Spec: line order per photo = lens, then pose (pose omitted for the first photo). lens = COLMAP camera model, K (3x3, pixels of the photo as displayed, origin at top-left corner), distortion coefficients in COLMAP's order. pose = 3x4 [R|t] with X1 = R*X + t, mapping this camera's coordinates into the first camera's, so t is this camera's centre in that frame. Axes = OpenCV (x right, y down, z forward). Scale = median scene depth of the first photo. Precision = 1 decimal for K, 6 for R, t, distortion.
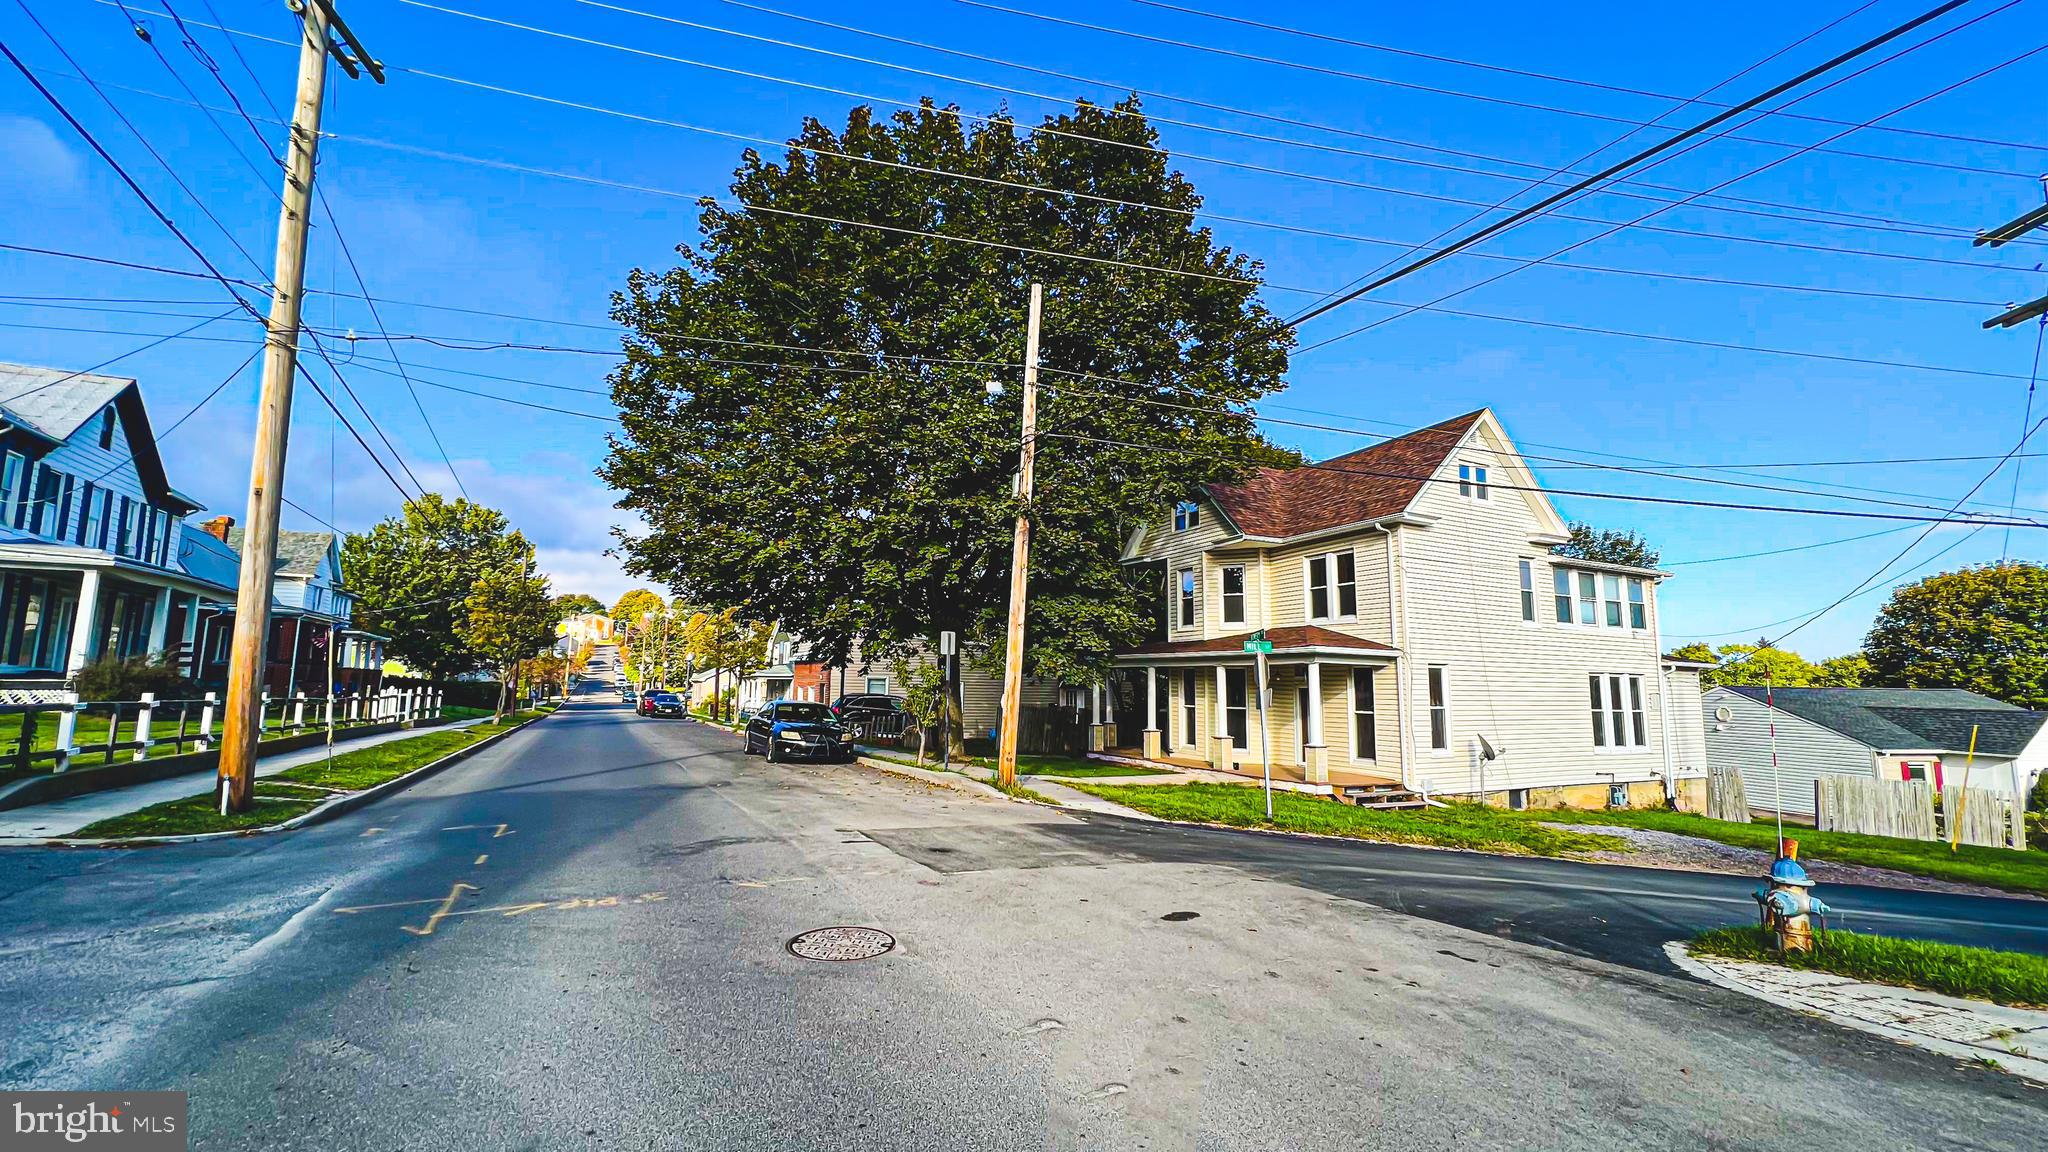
lens RADIAL K [[830.6, 0, 1024.0], [0, 830.6, 576.0], [0, 0, 1]] dist [0.023635, -0.000069]
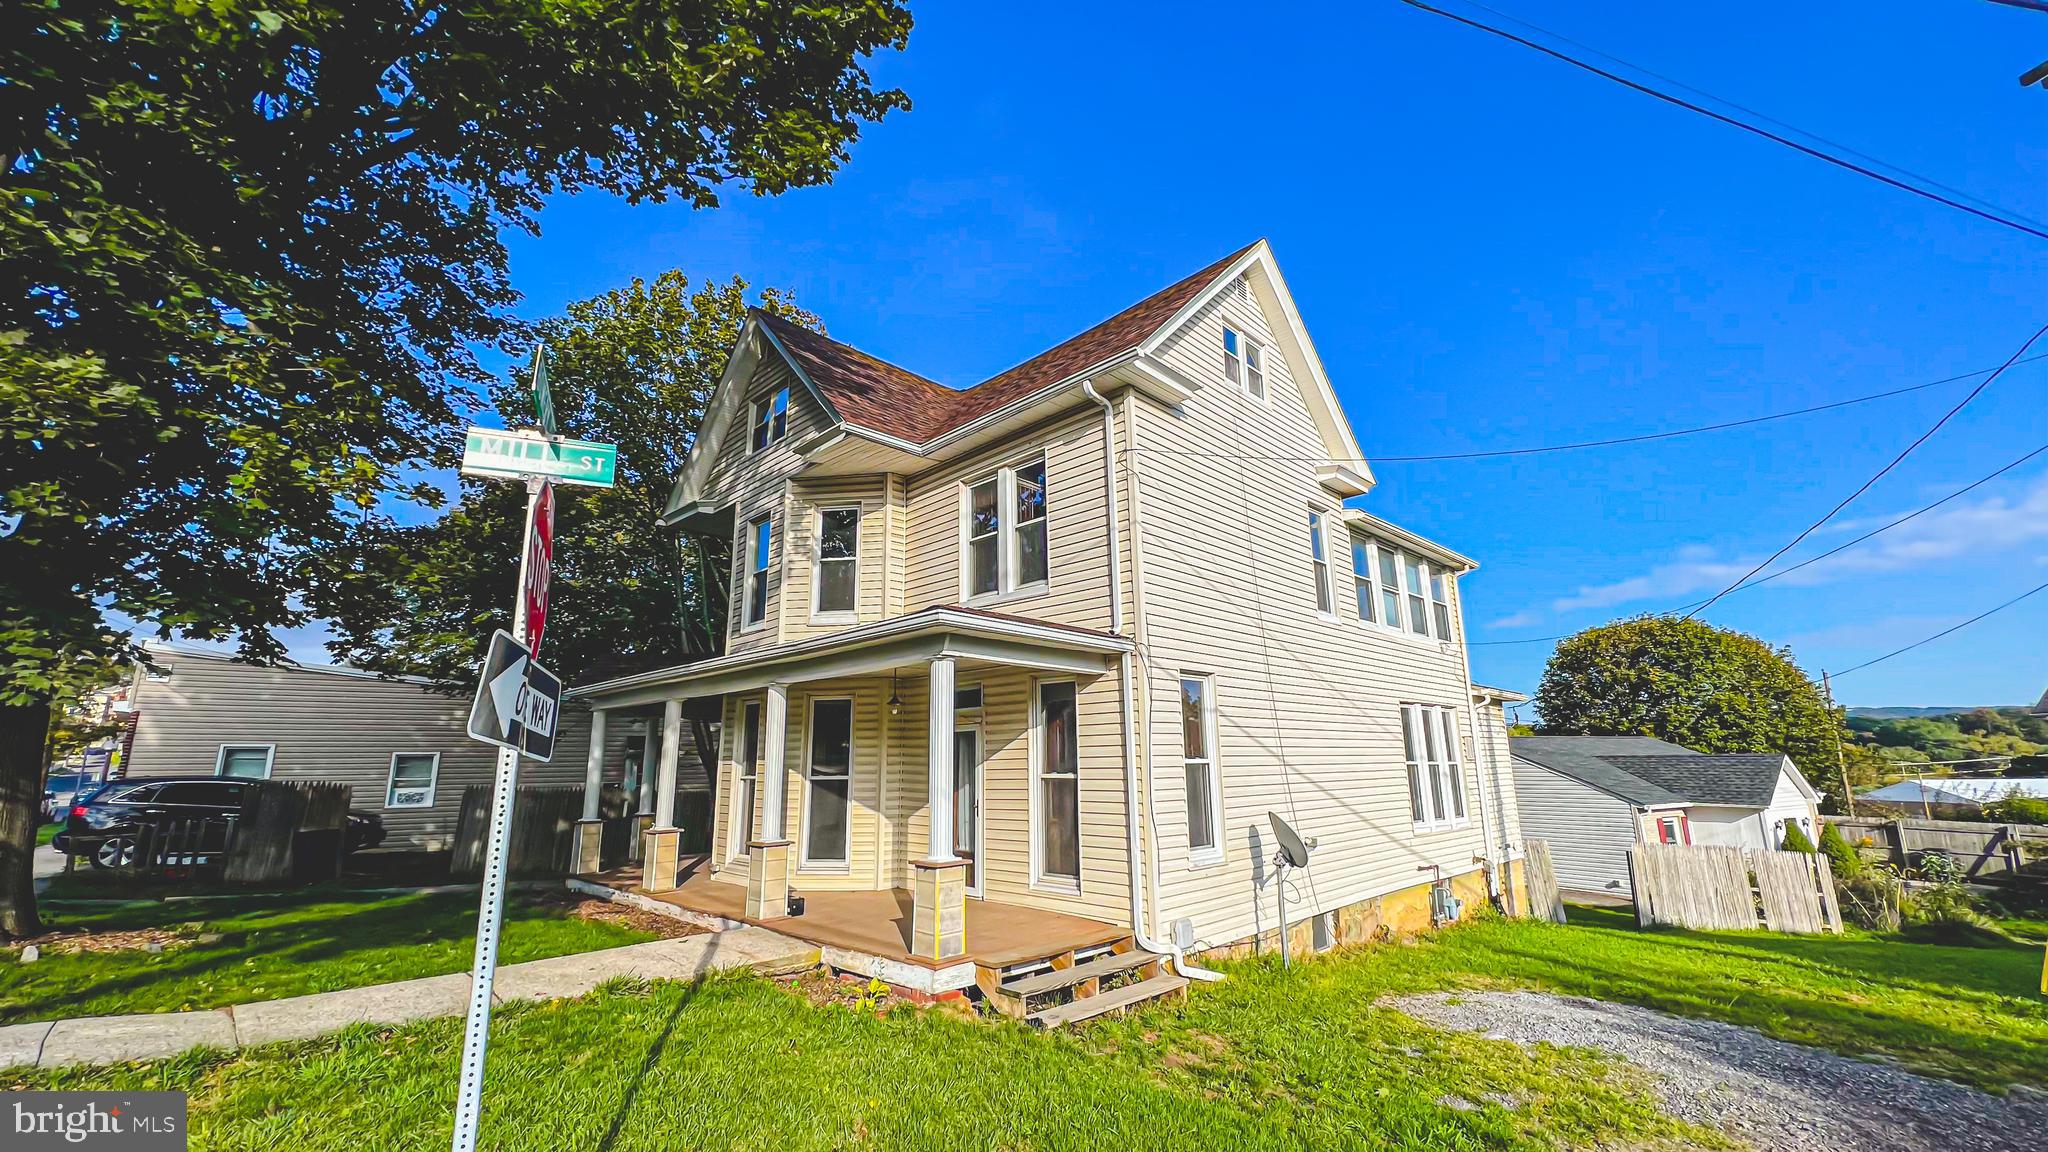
lens RADIAL K [[830.6, 0, 1024.0], [0, 830.6, 576.0], [0, 0, 1]] dist [0.023635, -0.000069]
pose [[0.953058, 0.040403, 0.300082, 0.216532], [-0.012102, 0.995348, -0.095579, 0.085223], [-0.302547, 0.087461, 0.949113, 0.489070]]
